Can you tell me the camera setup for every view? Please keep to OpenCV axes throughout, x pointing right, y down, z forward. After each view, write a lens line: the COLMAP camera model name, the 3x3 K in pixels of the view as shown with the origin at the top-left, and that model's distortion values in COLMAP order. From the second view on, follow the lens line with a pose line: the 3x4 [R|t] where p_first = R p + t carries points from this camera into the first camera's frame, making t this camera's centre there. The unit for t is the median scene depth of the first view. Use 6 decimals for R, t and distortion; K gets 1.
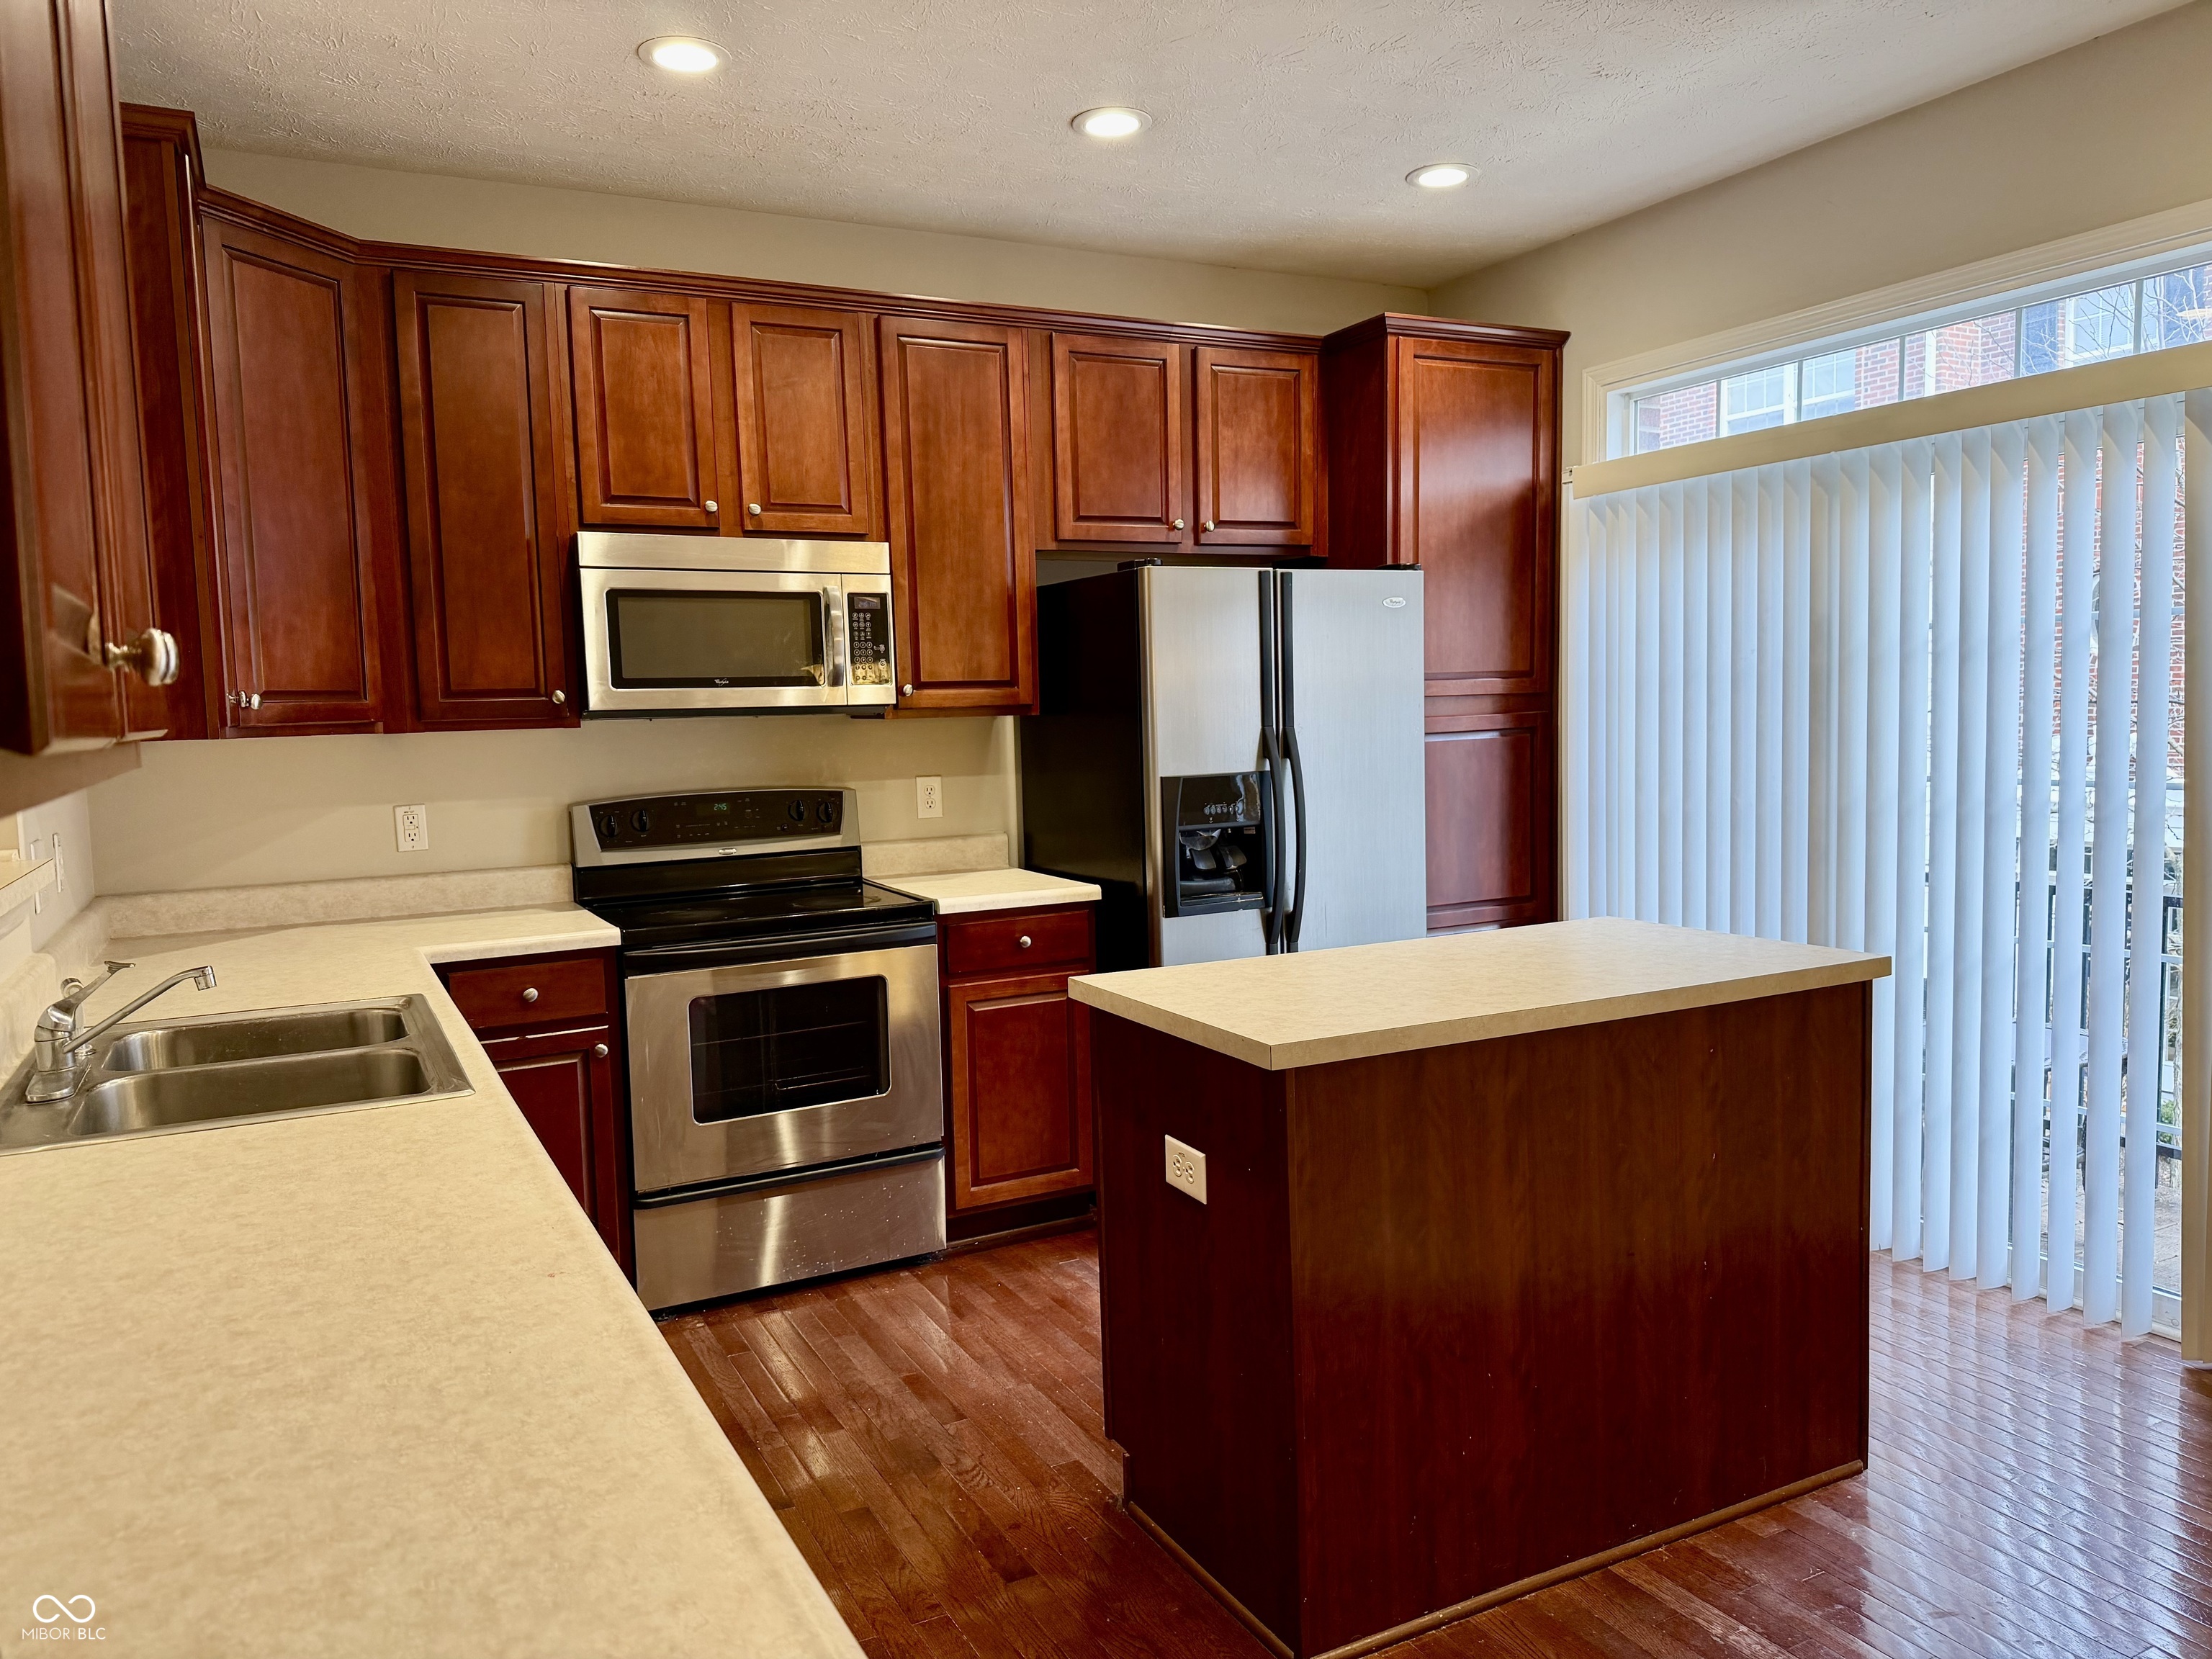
lens RADIAL K [[1545.3, 0, 1106.0], [0, 1545.3, 829.5], [0, 0, 1]] dist [0.123311, -0.131861]
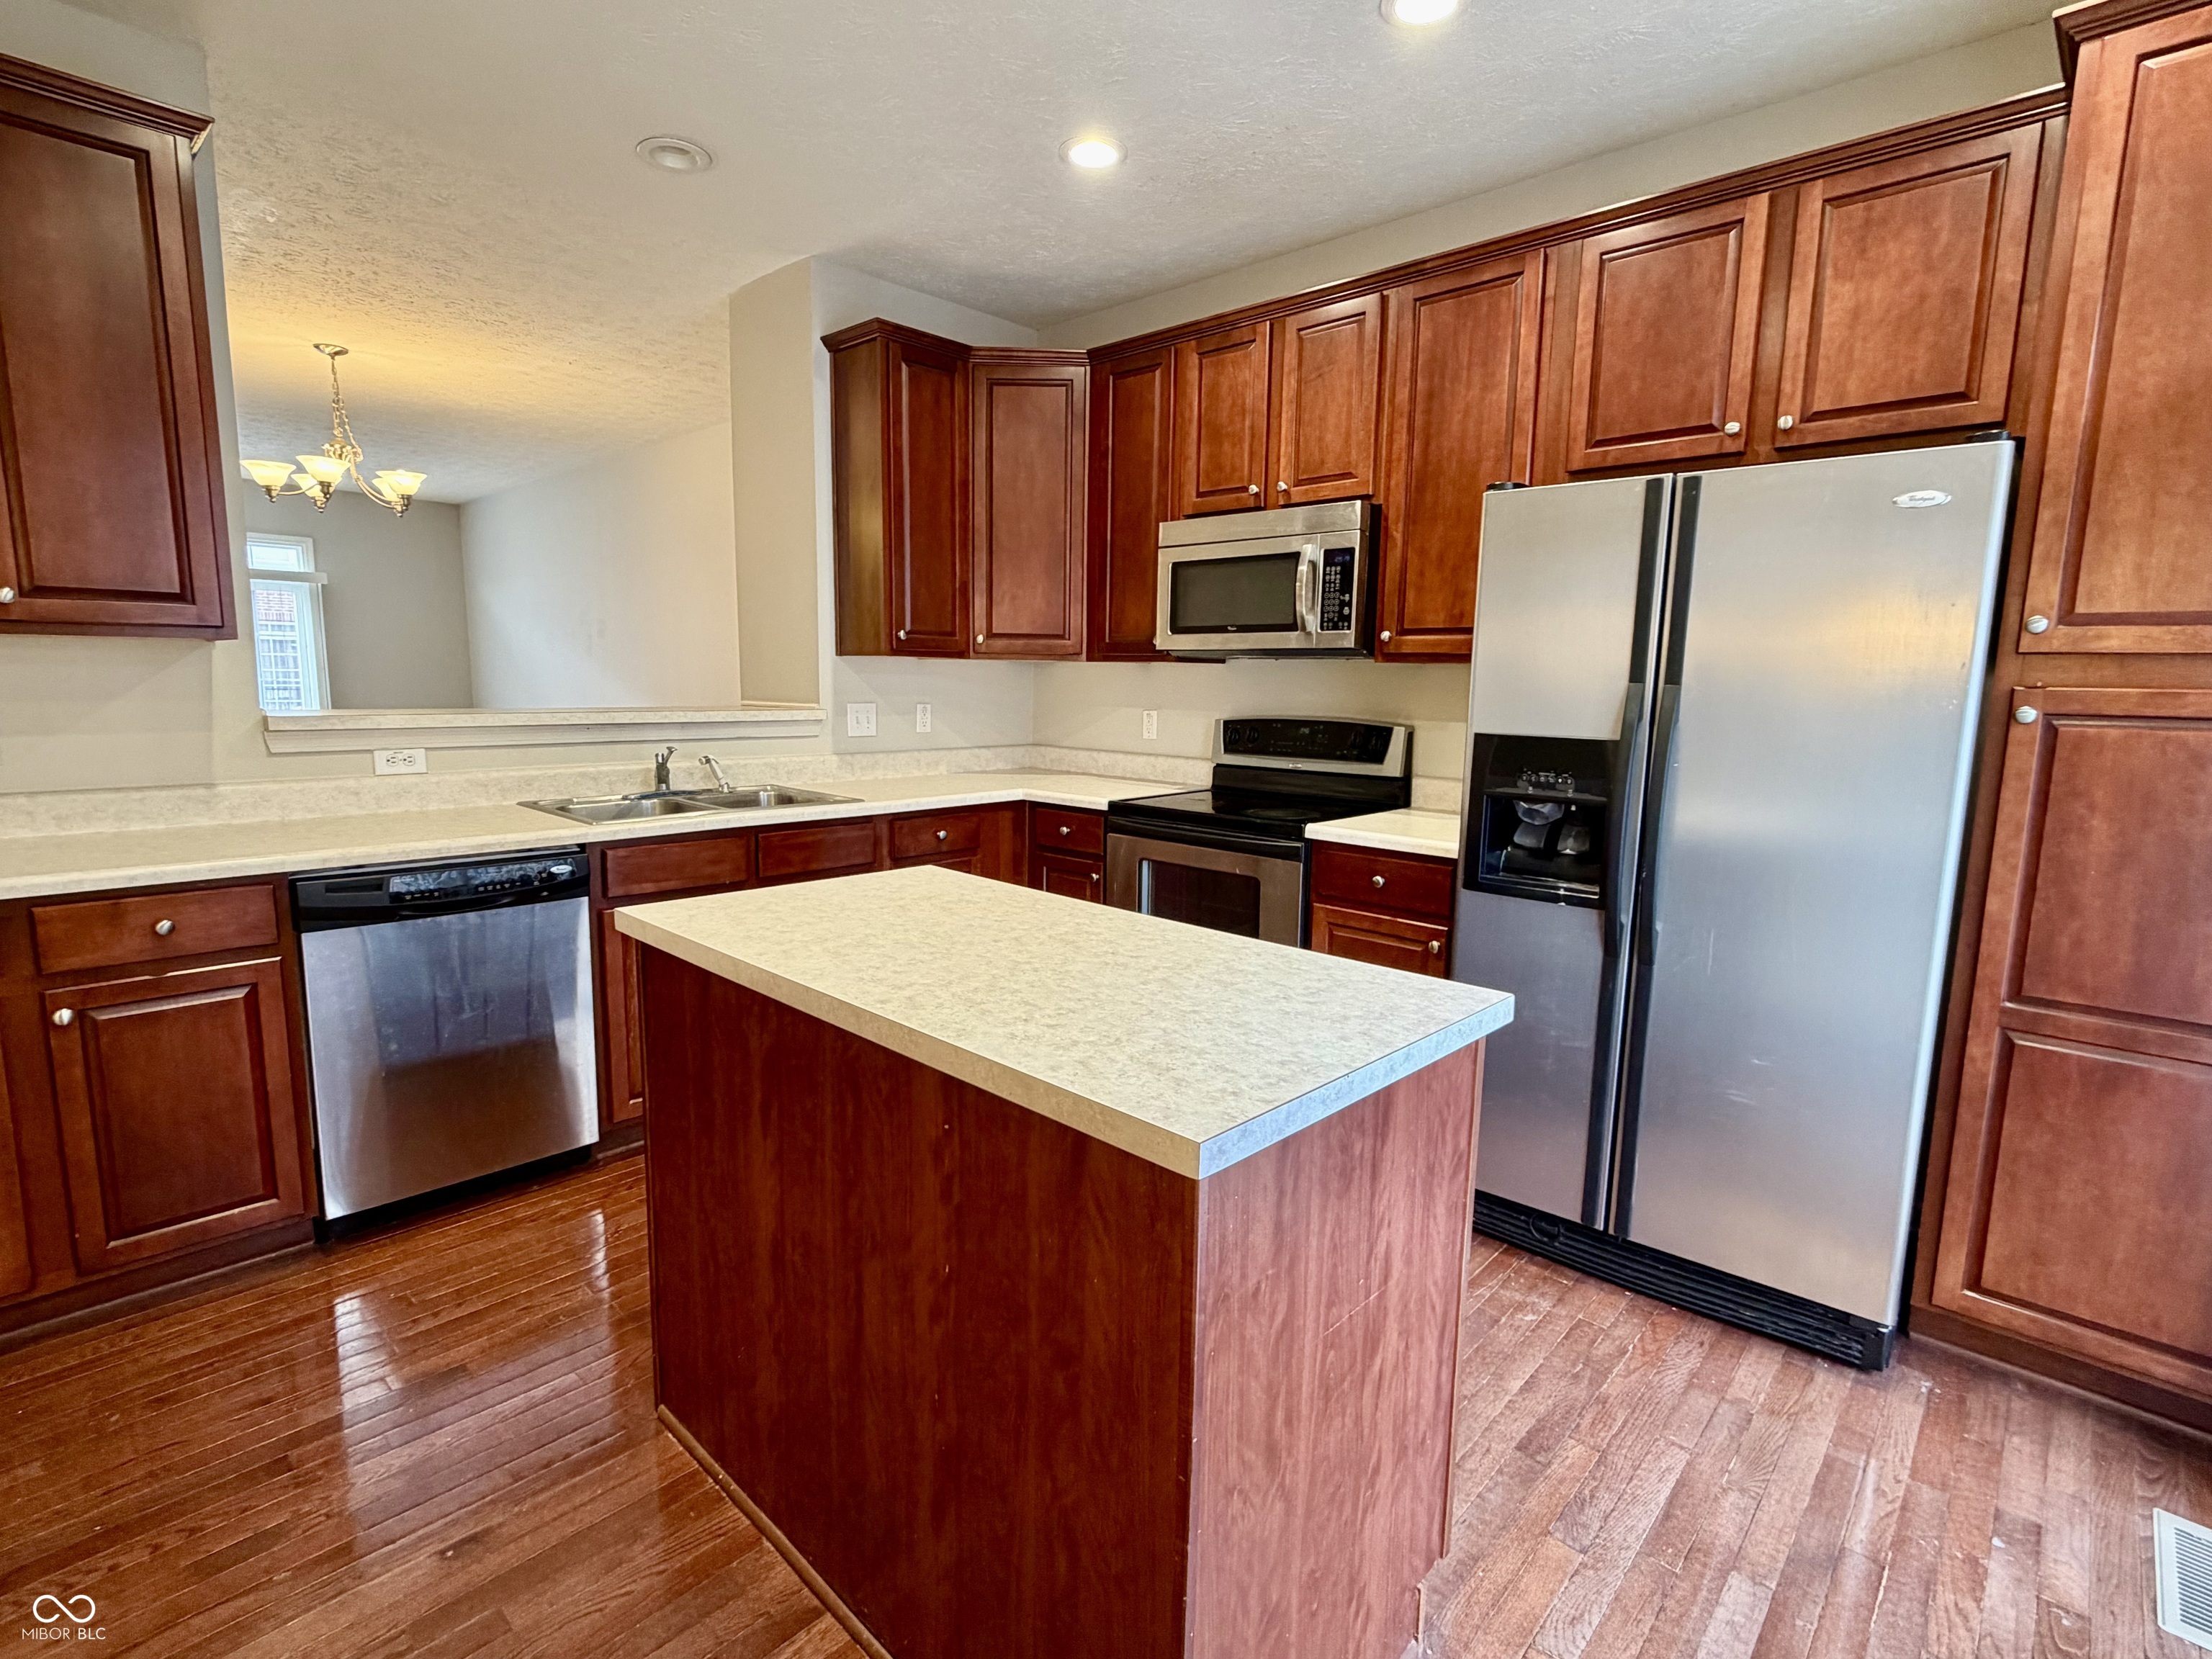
lens RADIAL K [[1066.4, 0, 1106.0], [0, 1066.4, 829.5], [0, 0, 1]] dist [0.002251, -0.000018]
pose [[0.325365, 0.168125, -0.930522, 0.531575], [-0.104282, 0.984444, 0.141405, -0.042130], [0.939821, 0.051029, 0.337836, 0.573569]]
